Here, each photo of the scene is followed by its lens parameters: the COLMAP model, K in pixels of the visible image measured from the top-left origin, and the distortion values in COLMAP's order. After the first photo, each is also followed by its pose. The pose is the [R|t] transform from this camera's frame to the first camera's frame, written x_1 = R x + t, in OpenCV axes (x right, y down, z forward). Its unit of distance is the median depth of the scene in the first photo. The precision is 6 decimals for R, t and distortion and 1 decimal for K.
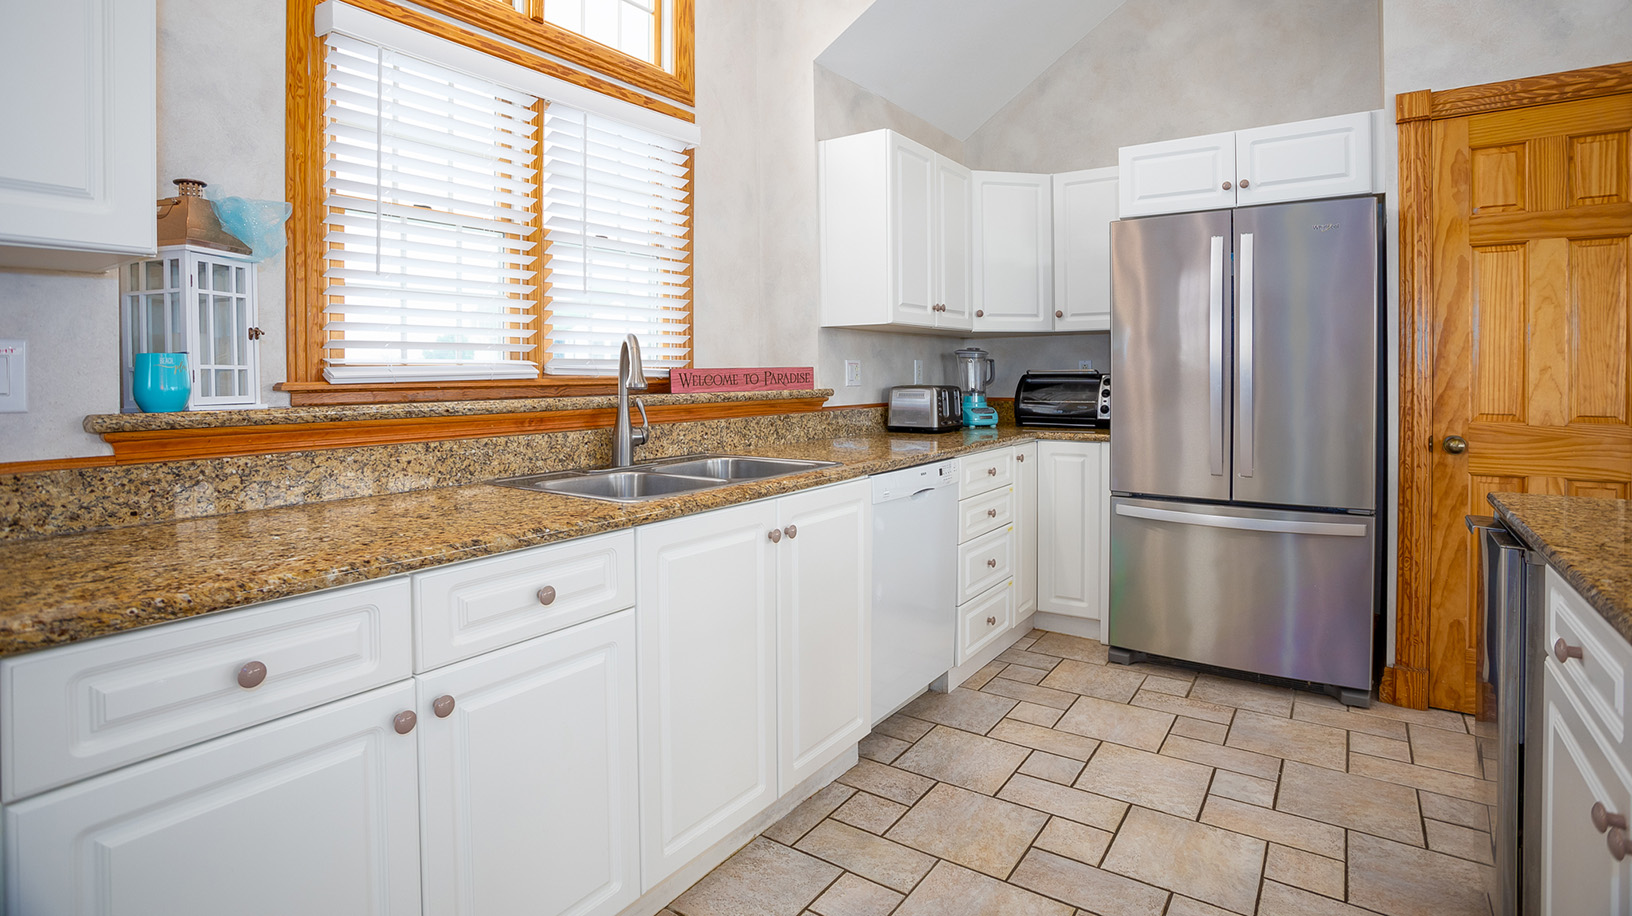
lens RADIAL K [[804.1, 0, 808.8], [0, 804.1, 391.5], [0, 0, 1]] dist [-0.078317, 0.038604]
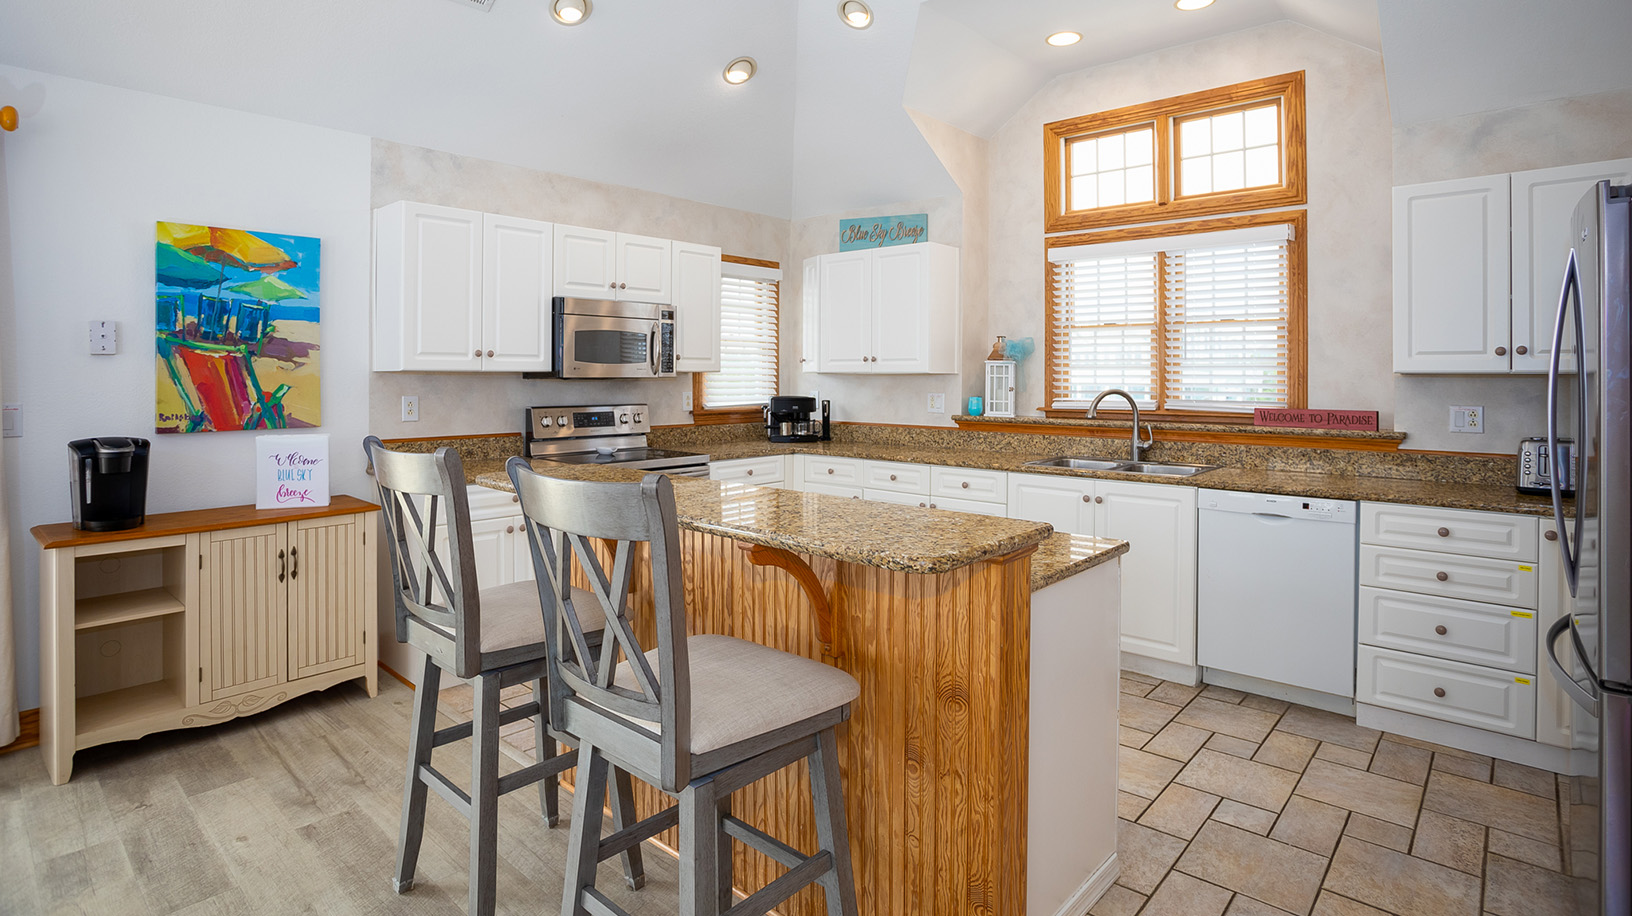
lens RADIAL K [[804.1, 0, 808.8], [0, 804.1, 391.5], [0, 0, 1]] dist [-0.078317, 0.038604]
pose [[-0.138497, 0.022342, -0.990111, 1.472312], [-0.024715, 0.999356, 0.026008, -0.082654], [0.990054, 0.028073, -0.137856, 0.461828]]
